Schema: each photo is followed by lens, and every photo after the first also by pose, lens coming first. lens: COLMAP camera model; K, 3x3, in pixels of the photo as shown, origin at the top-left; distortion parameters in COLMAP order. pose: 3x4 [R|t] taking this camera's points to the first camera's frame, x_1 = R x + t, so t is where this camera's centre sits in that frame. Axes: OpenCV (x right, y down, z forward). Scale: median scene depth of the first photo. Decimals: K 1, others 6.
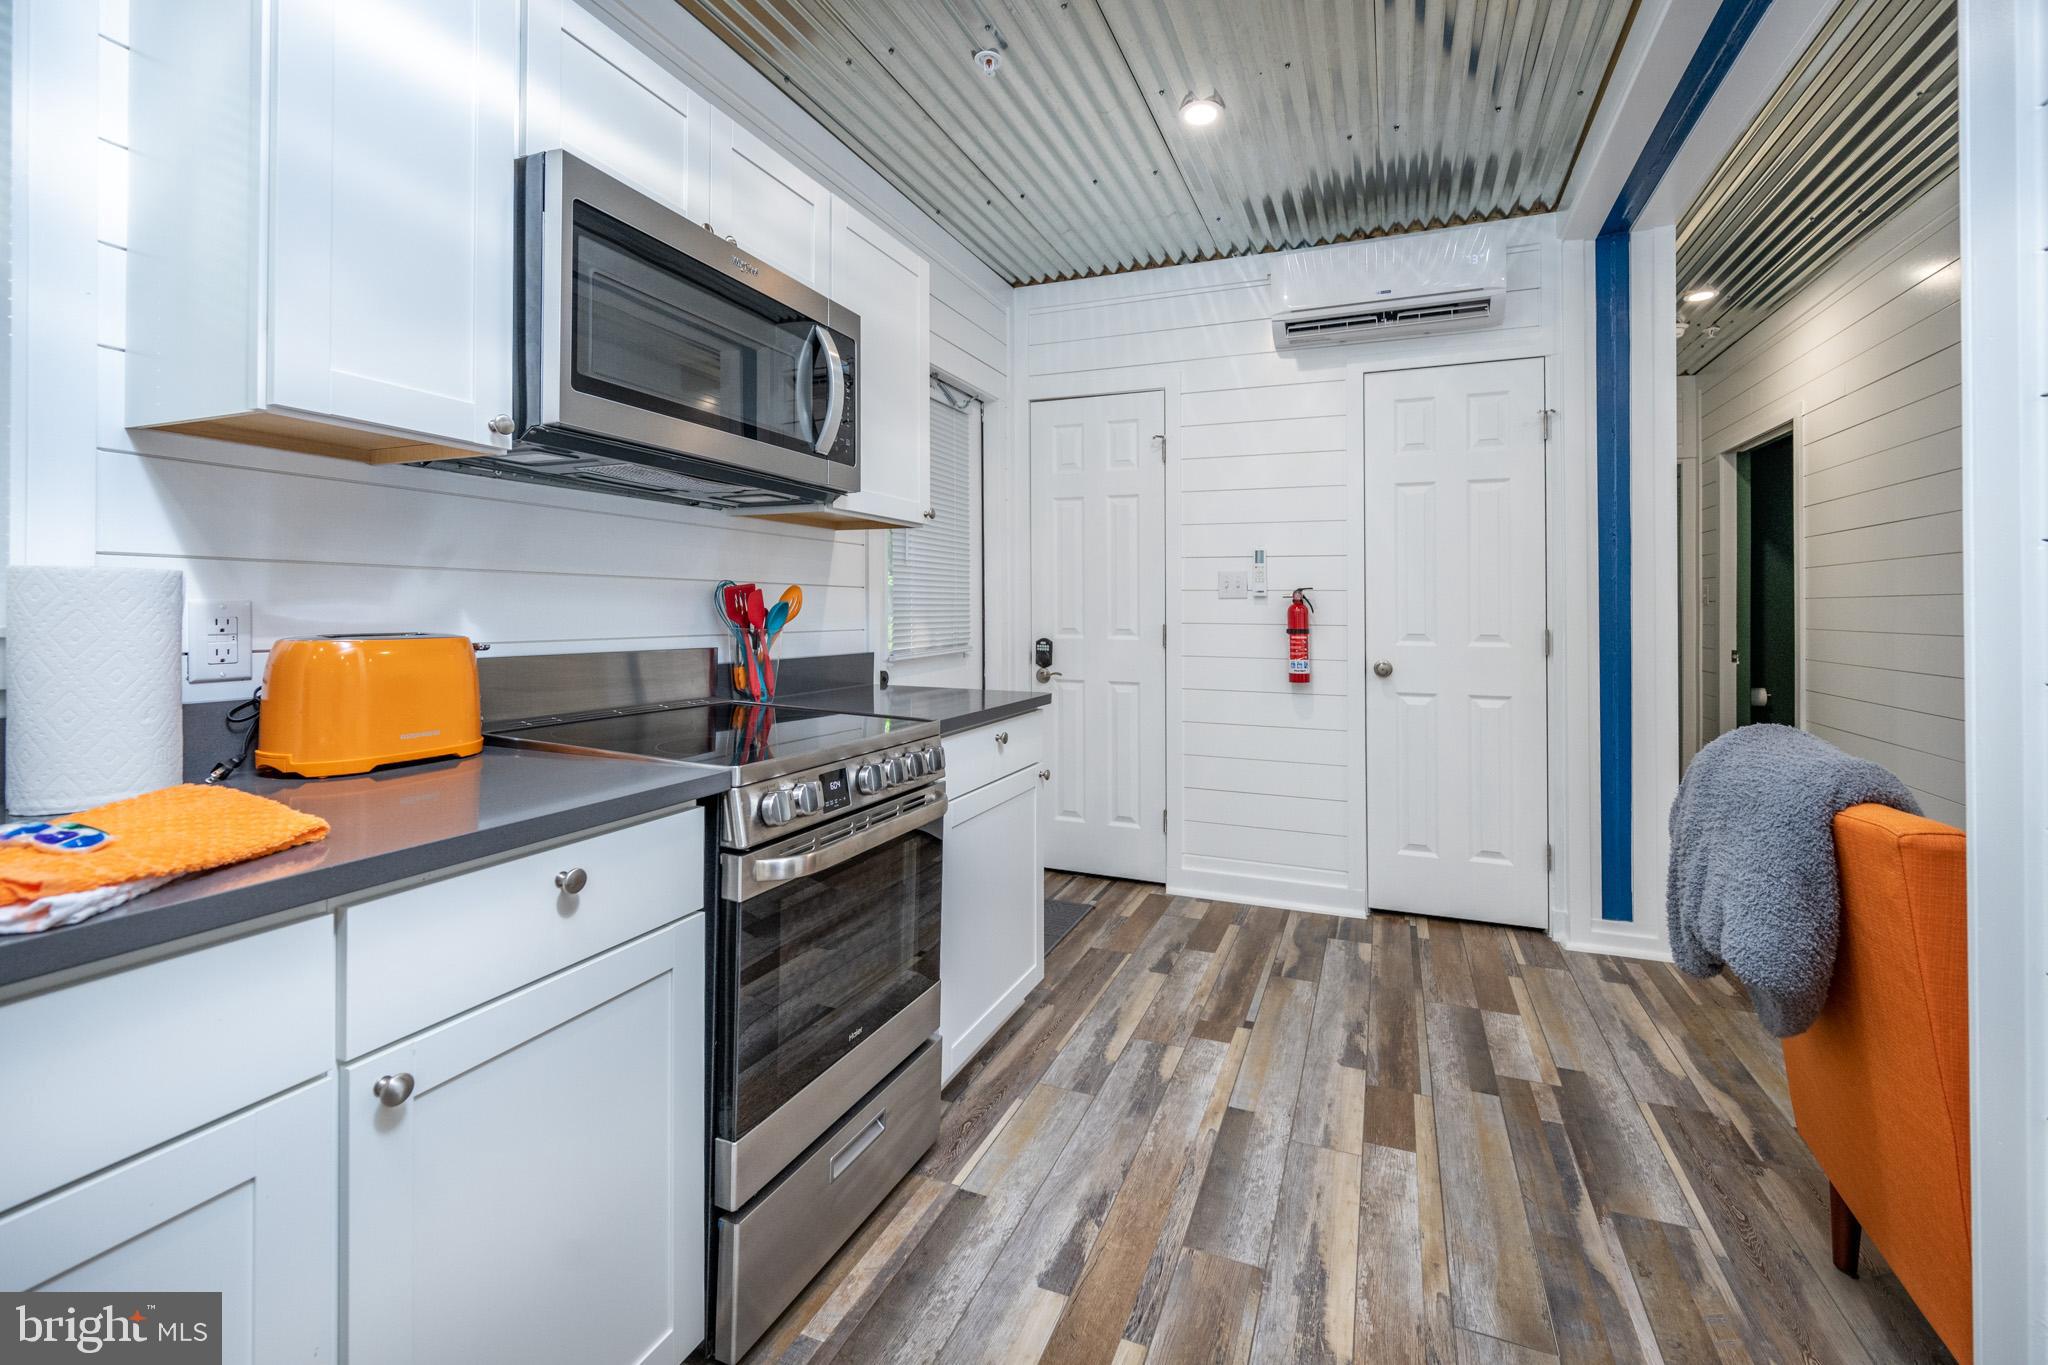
lens RADIAL K [[837.8, 0, 1059.2], [0, 837.8, 617.5], [0, 0, 1]] dist [-0.001597, -0.000080]
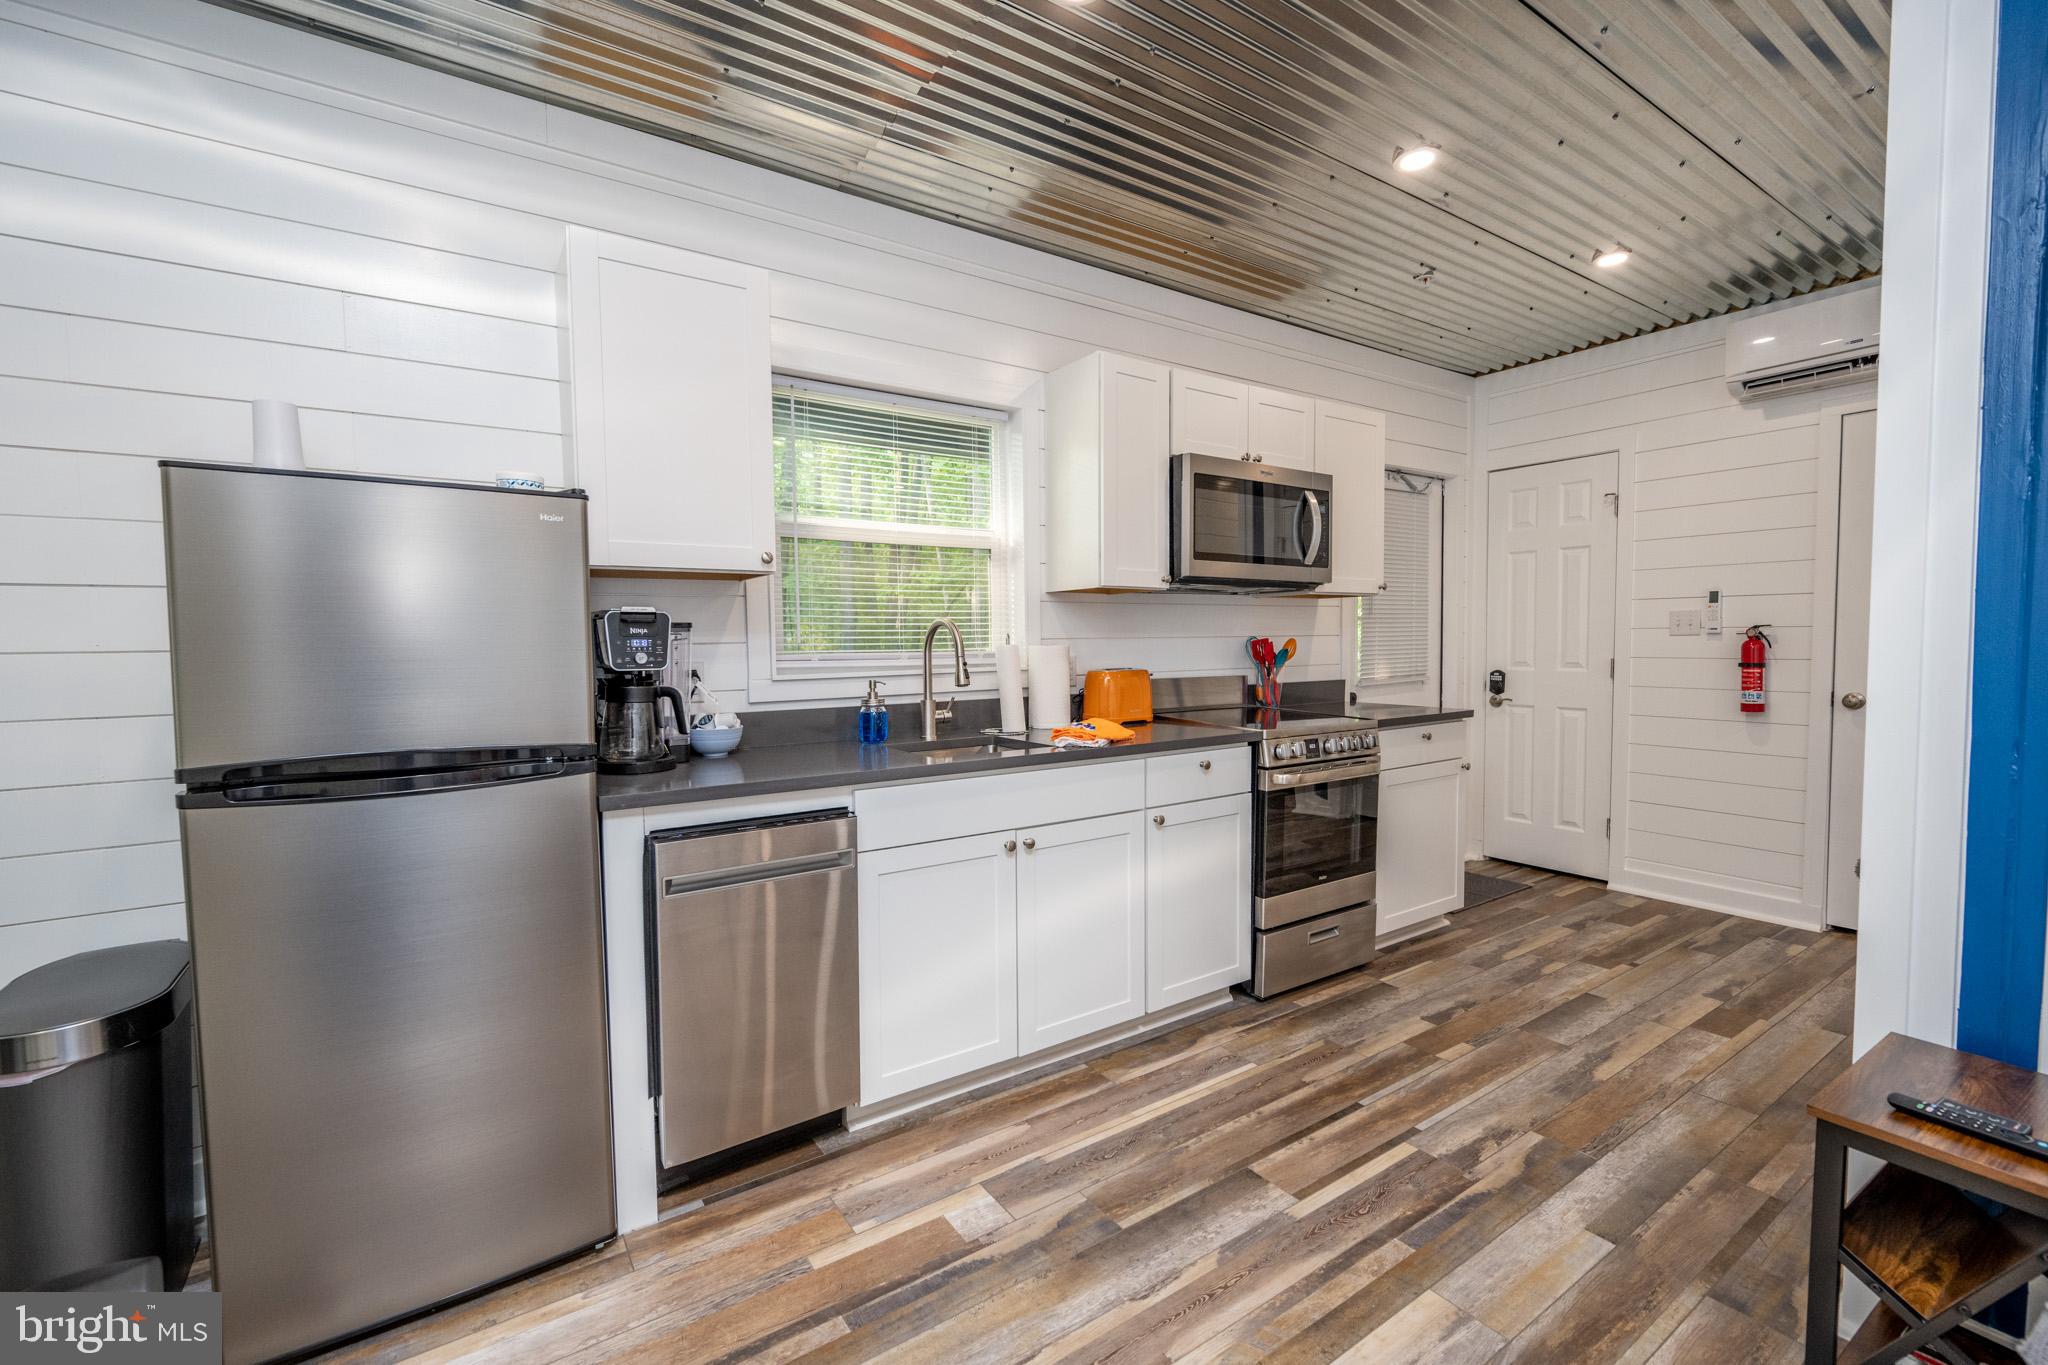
lens RADIAL K [[889.8, 0, 1021.1], [0, 889.8, 694.0], [0, 0, 1]] dist [0.003182, 0.000424]
pose [[0.825349, 0.020275, -0.564259, 0.241087], [0.011110, 0.998578, 0.052132, -0.026317], [0.564514, -0.049296, 0.823950, -0.769703]]
